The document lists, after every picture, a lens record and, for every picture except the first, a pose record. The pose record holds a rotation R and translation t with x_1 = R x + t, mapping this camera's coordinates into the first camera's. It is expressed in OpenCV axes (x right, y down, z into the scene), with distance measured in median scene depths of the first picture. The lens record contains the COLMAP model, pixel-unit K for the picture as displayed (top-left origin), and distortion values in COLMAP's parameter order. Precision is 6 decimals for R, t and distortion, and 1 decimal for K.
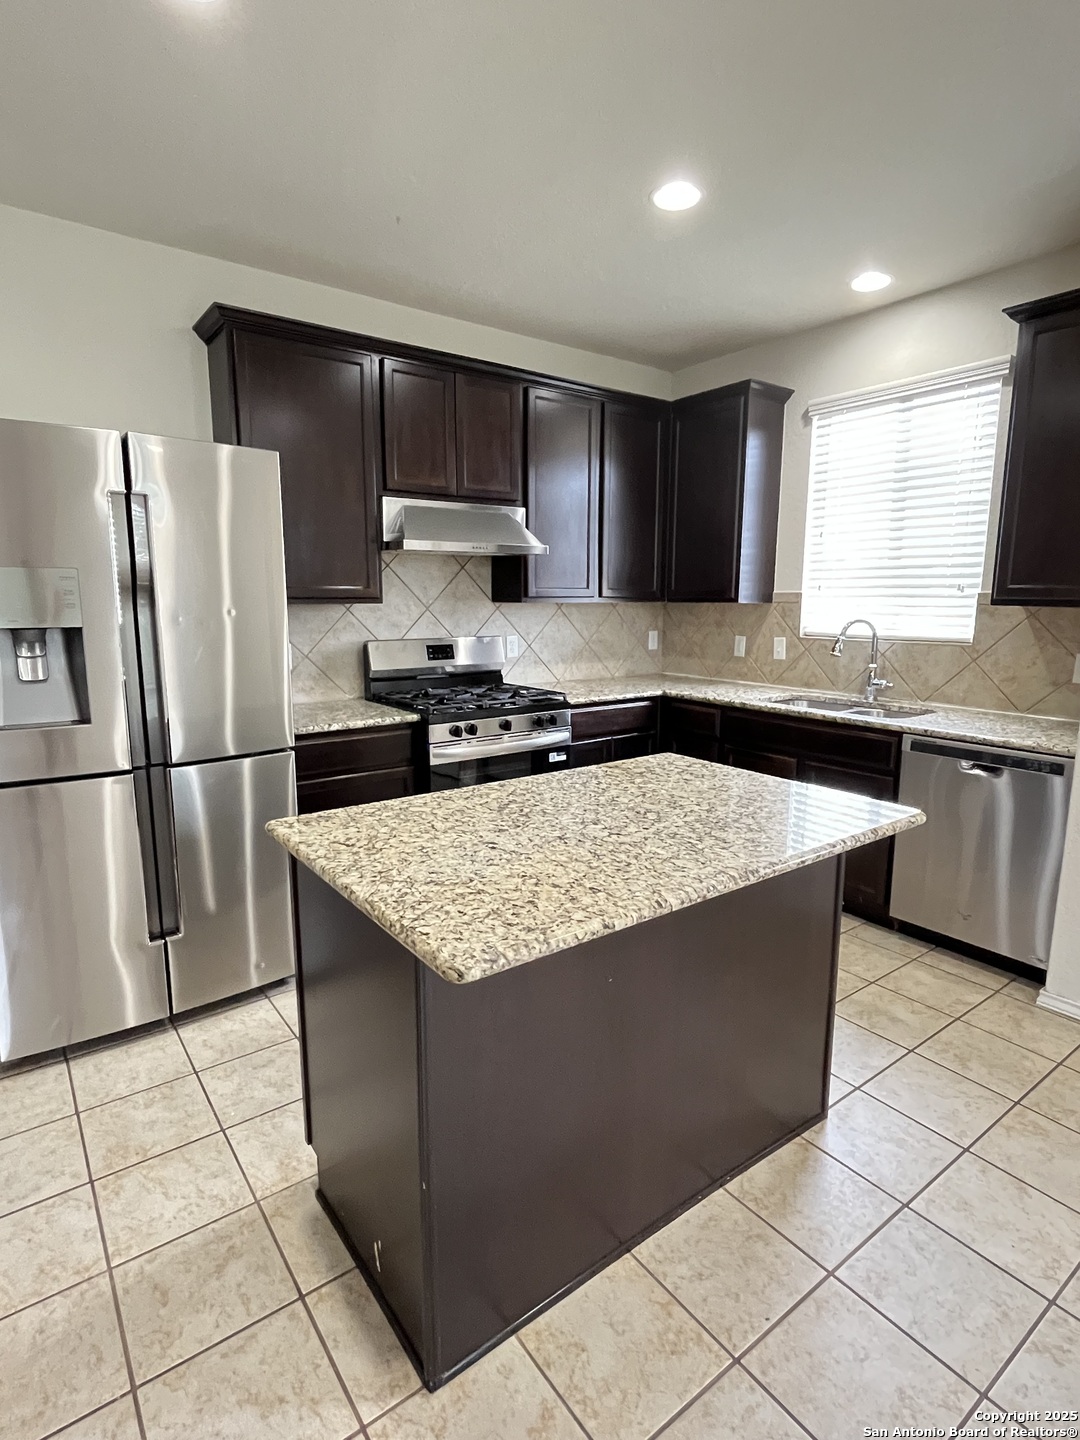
lens RADIAL K [[750.9, 0, 540.2], [0, 750.9, 719.3], [0, 0, 1]] dist [-0.002529, 0.000453]
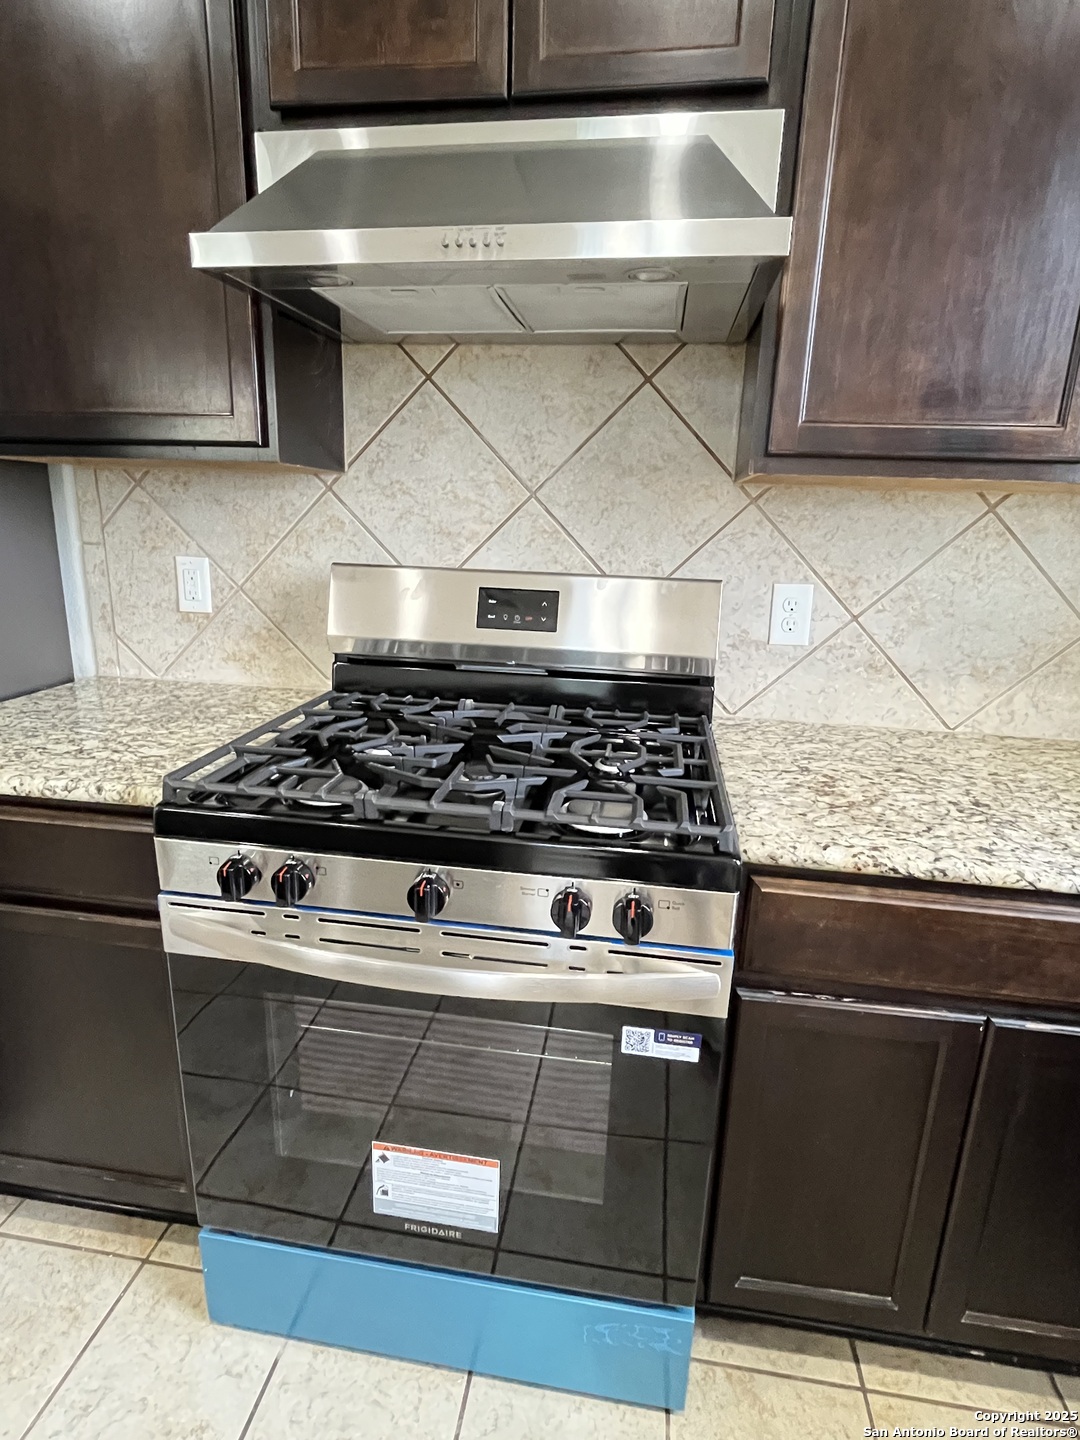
lens RADIAL K [[750.9, 0, 541.5], [0, 750.9, 719.0], [0, 0, 1]] dist [-0.002529, 0.000453]
pose [[0.706319, 0.205950, -0.677273, 0.180277], [-0.145680, 0.978554, 0.145638, -0.116201], [0.692742, -0.004202, 0.721174, 0.926688]]
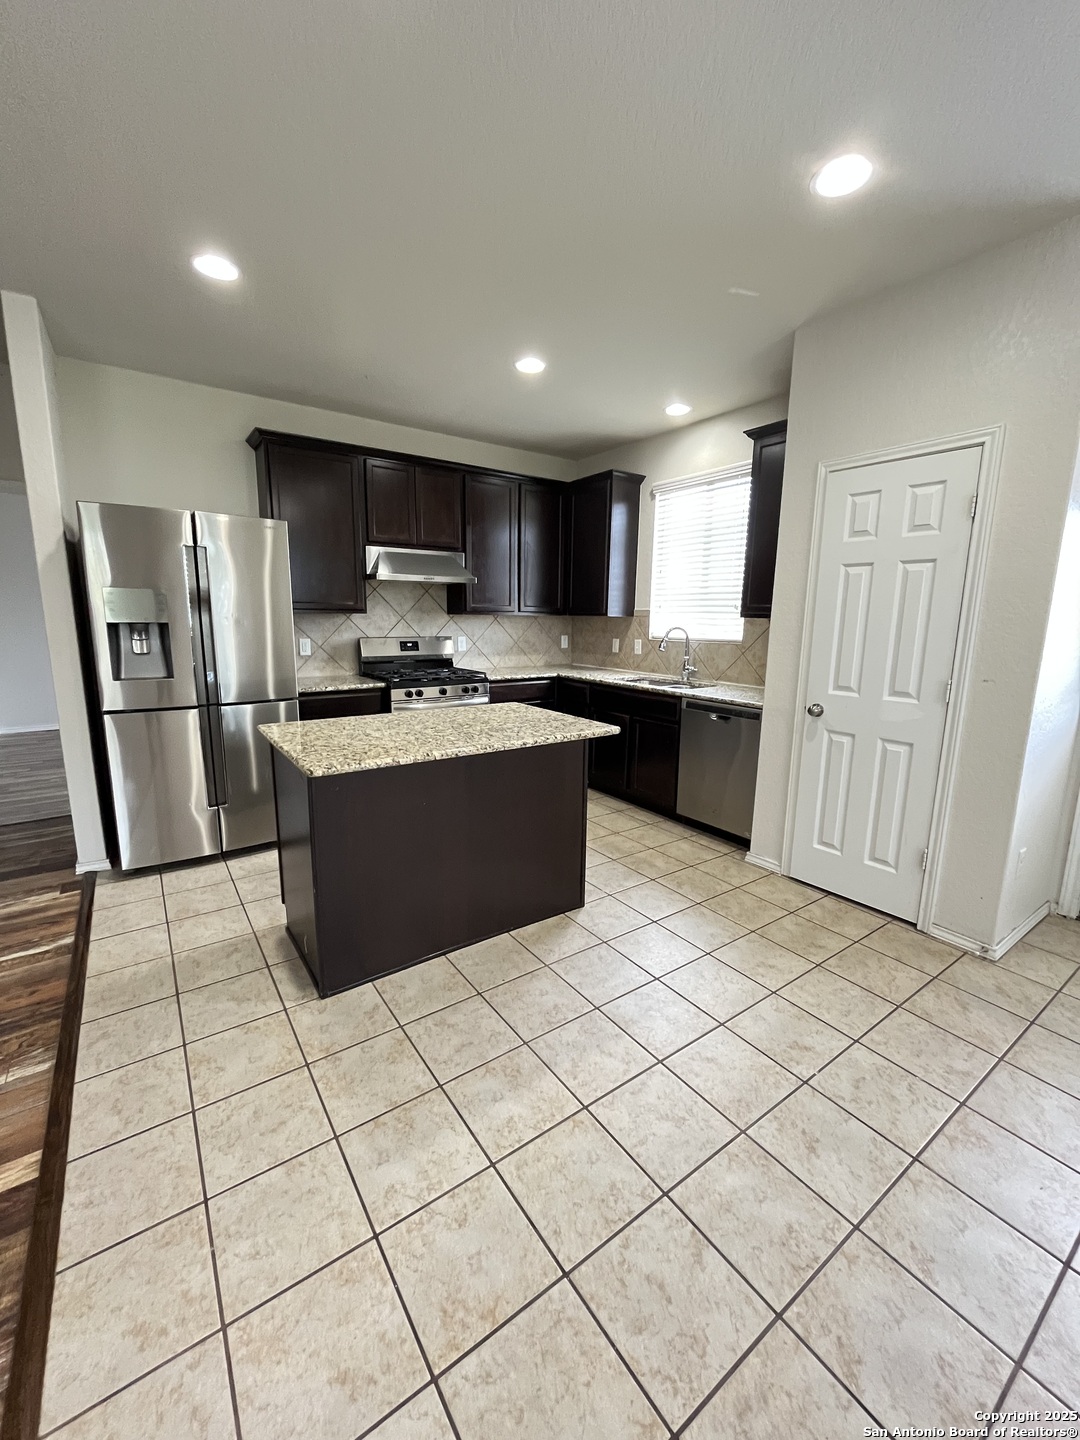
lens RADIAL K [[577.9, 0, 537.7], [0, 577.9, 718.0], [0, 0, 1]] dist [-0.001573, -0.000455]
pose [[0.999601, 0.013765, -0.024680, 0.206230], [-0.013435, 0.999819, 0.013495, 0.049954], [0.024861, -0.013158, 0.999604, -0.236471]]
